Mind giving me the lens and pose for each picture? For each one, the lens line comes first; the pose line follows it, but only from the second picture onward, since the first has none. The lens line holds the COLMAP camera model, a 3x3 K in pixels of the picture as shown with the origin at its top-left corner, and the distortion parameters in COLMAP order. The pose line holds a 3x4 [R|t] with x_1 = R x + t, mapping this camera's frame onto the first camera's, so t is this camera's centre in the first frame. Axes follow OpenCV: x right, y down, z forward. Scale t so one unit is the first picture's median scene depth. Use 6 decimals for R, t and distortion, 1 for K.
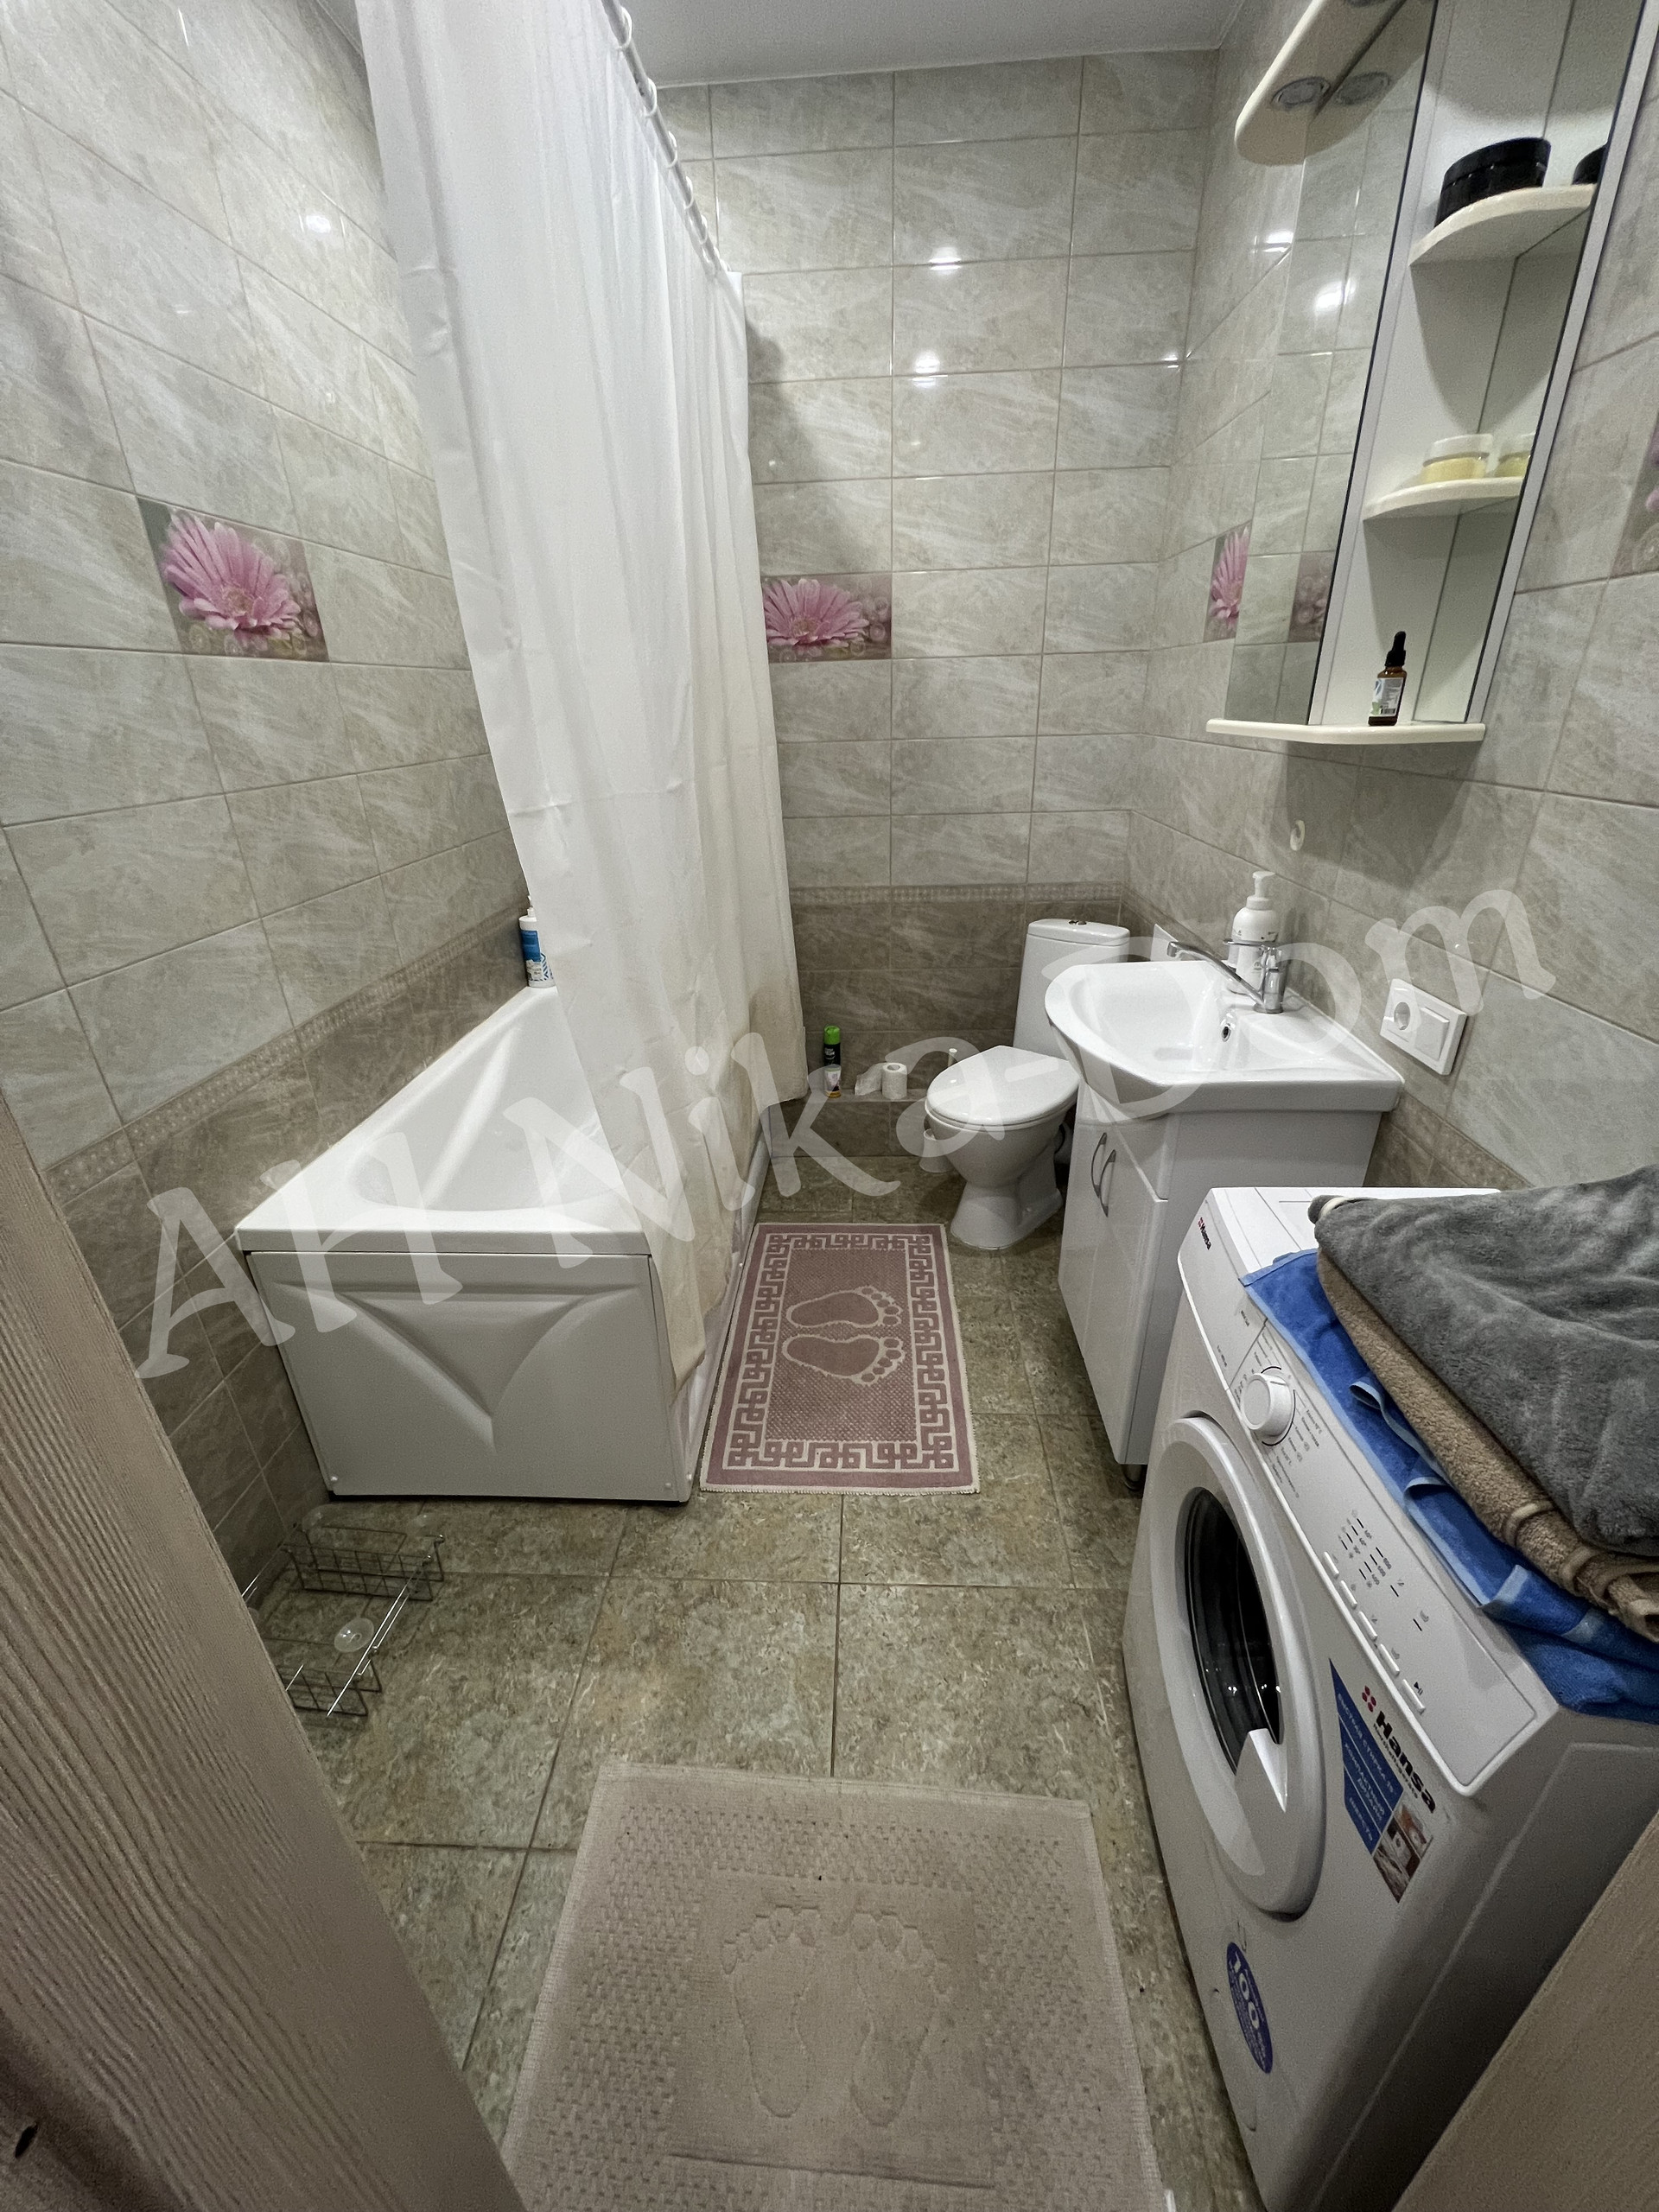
lens RADIAL K [[883.8, 0, 825.9], [0, 883.8, 1107.9], [0, 0, 1]] dist [-0.001474, 0.000342]
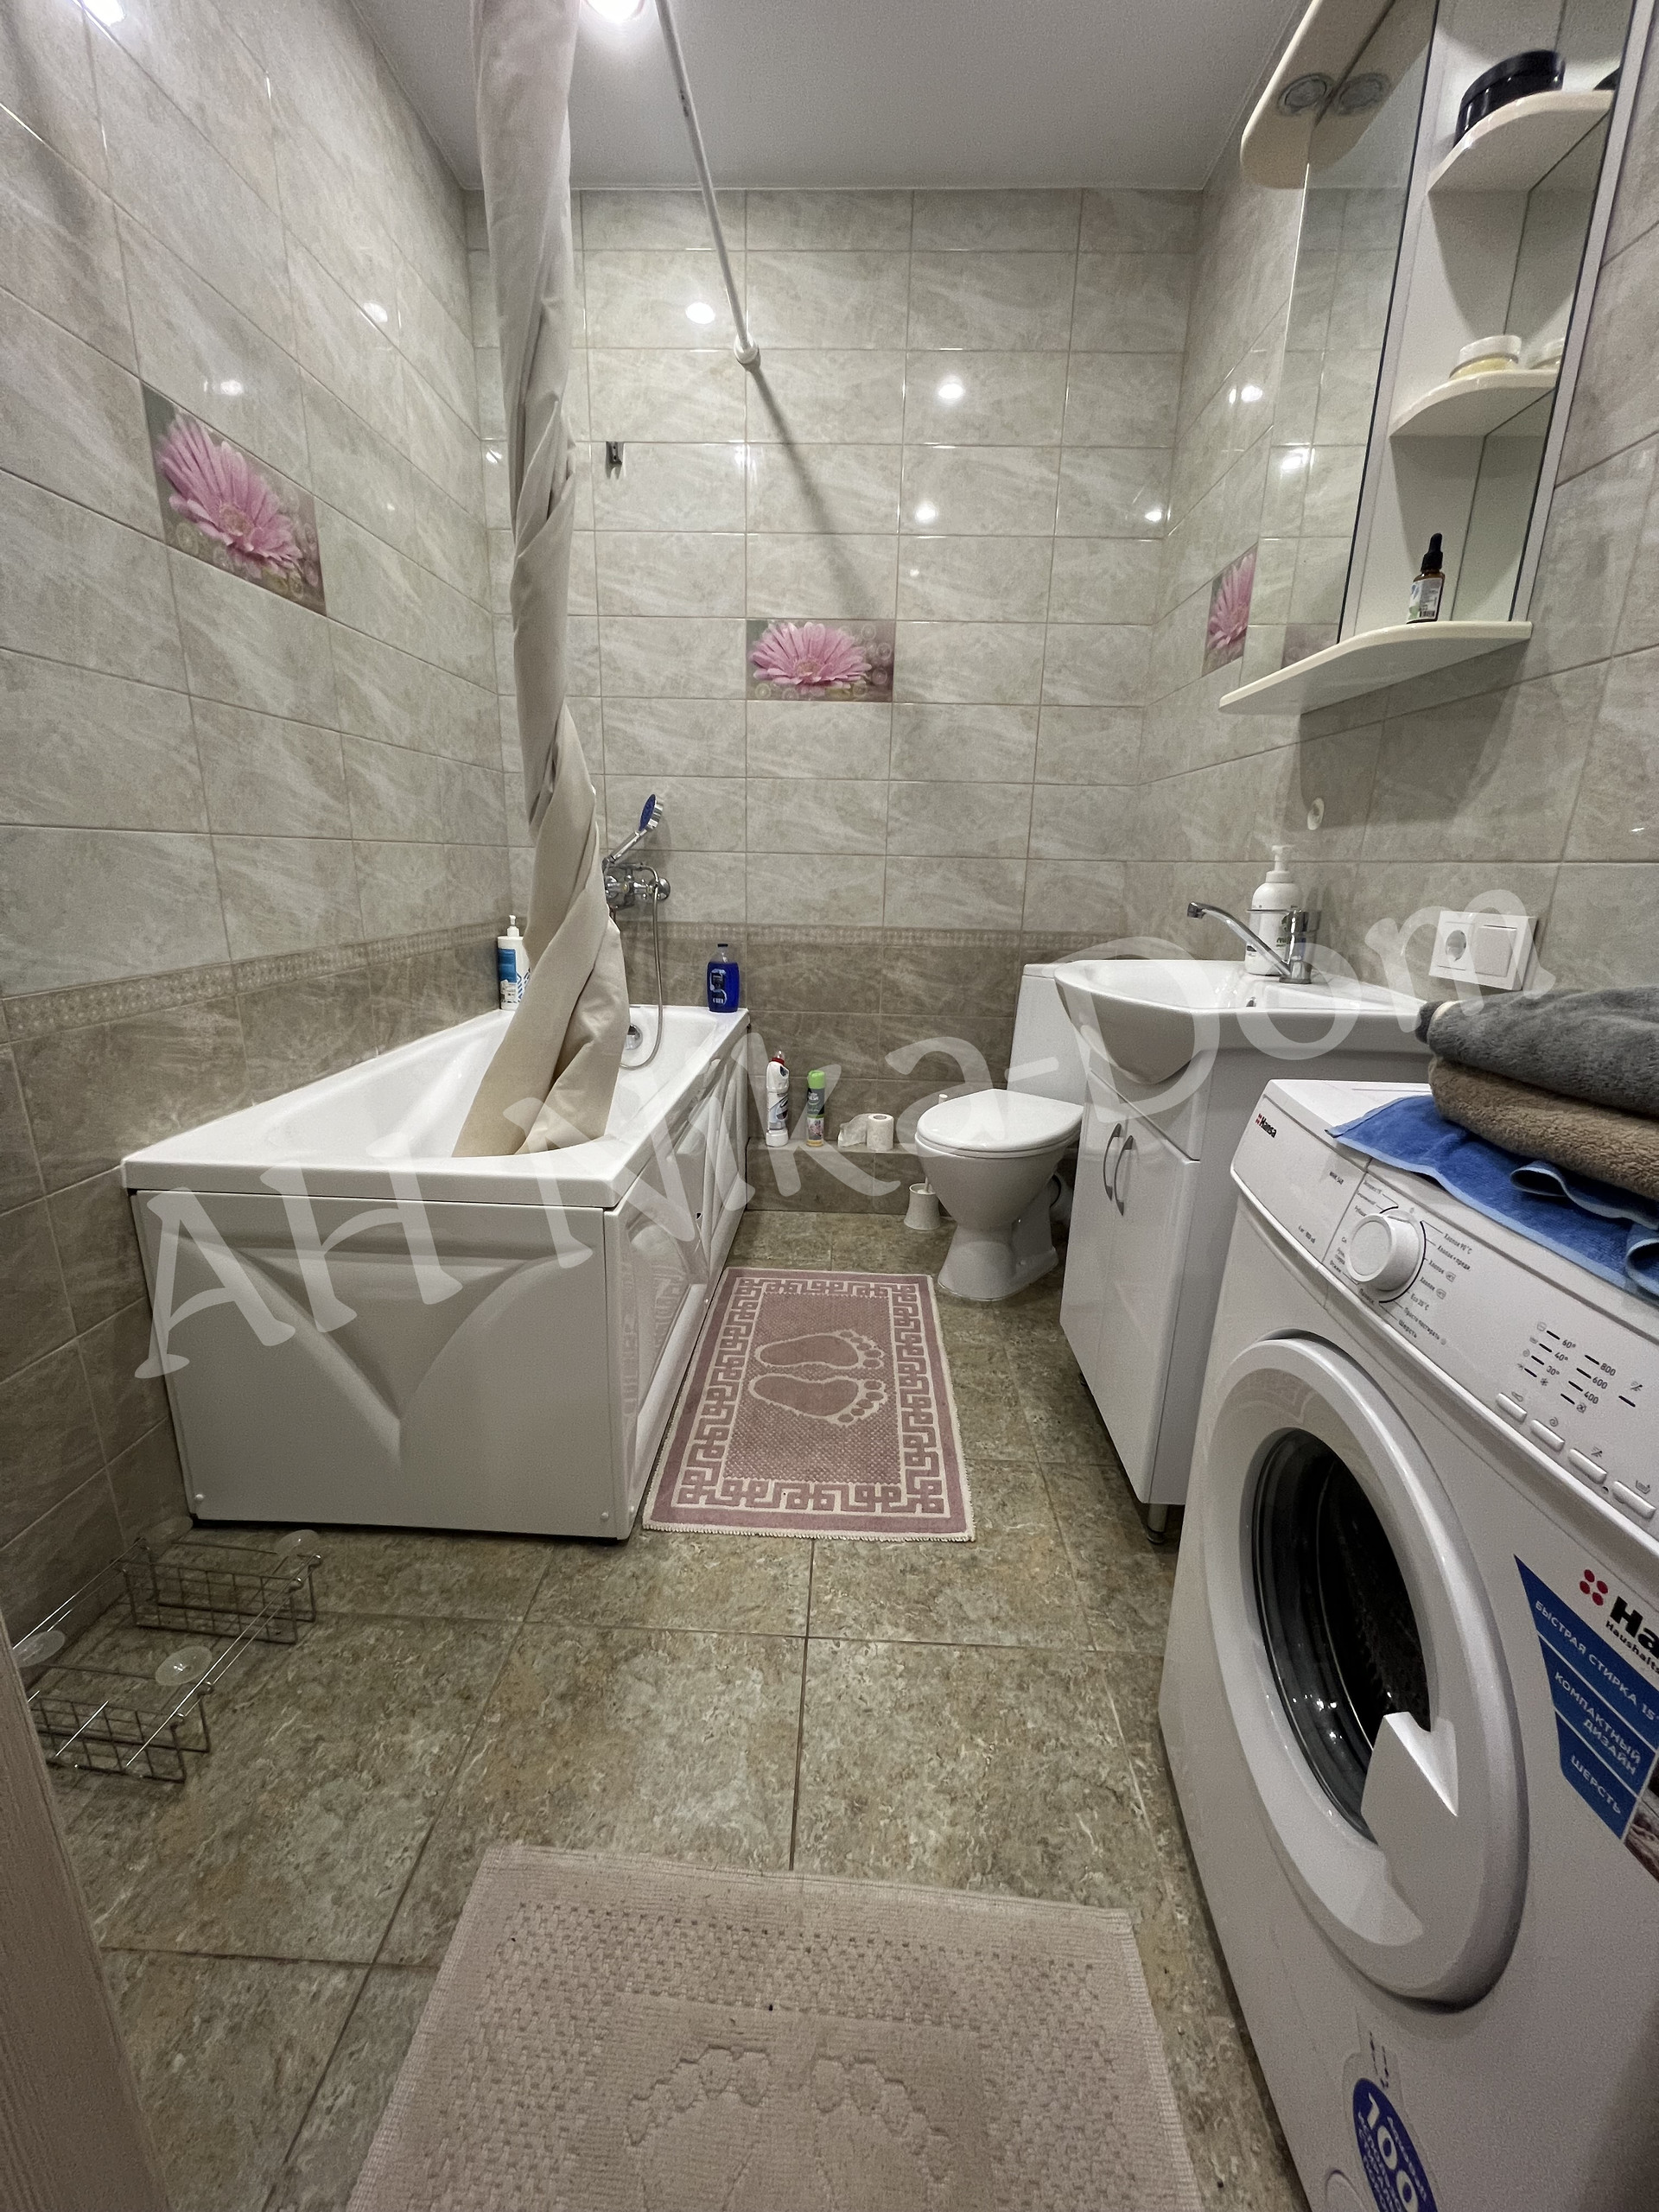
lens RADIAL K [[883.8, 0, 825.5], [0, 883.8, 1108.9], [0, 0, 1]] dist [-0.001474, 0.000342]
pose [[0.998651, 0.045759, 0.024554, -0.010170], [-0.041153, 0.985728, -0.163239, 0.195546], [-0.031673, 0.162008, 0.986281, 0.122094]]
